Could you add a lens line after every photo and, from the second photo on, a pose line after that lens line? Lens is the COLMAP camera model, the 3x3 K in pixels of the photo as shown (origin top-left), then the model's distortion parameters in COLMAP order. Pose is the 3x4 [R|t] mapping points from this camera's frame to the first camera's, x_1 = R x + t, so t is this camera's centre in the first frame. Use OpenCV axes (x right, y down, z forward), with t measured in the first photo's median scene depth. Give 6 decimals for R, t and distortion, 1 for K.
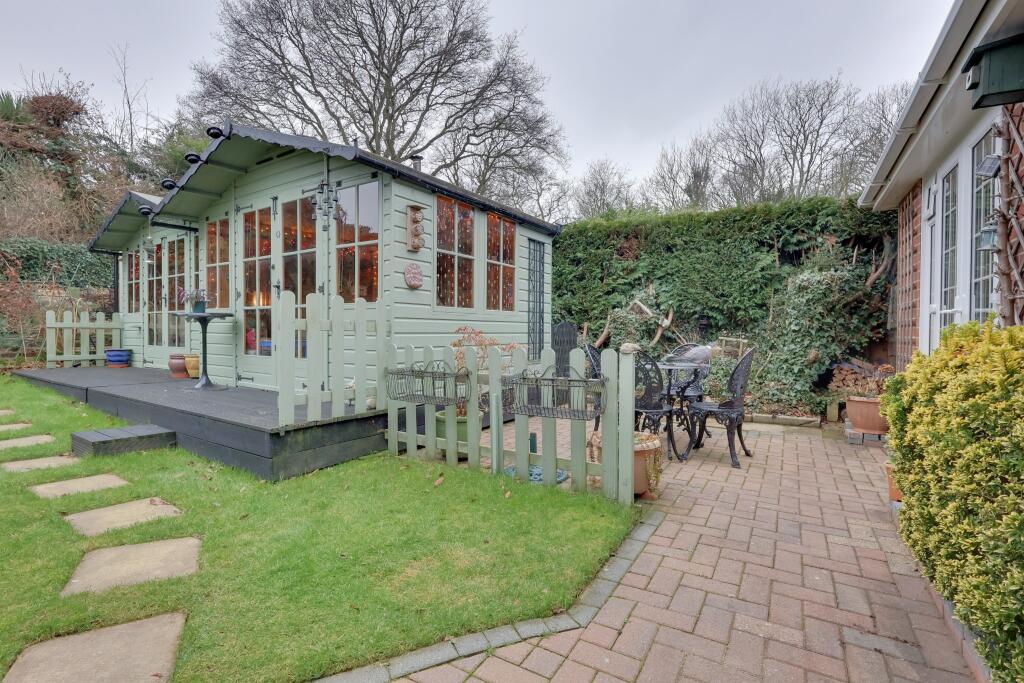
lens RADIAL K [[478.4, 0, 512.0], [0, 478.4, 341.5], [0, 0, 1]] dist [-0.000251, 0.001124]
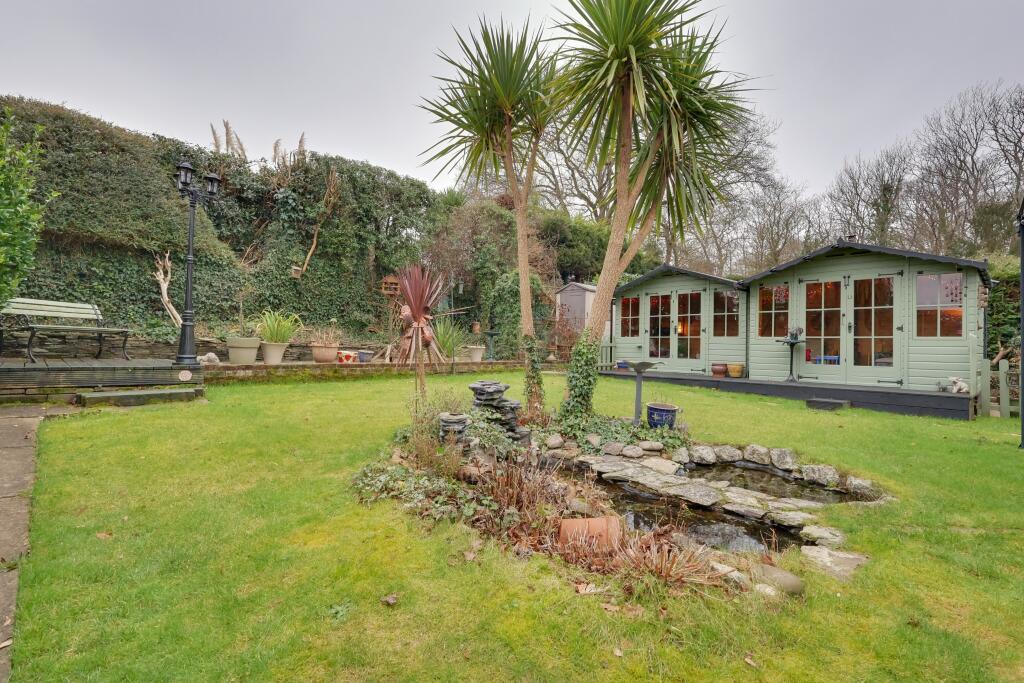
lens RADIAL K [[478.4, 0, 512.0], [0, 478.4, 341.5], [0, 0, 1]] dist [-0.000251, 0.001124]
pose [[0.971863, 0.007971, -0.235413, -0.892637], [-0.016444, 0.999285, -0.034052, 0.016972], [0.234974, 0.036965, 0.971299, -0.712655]]
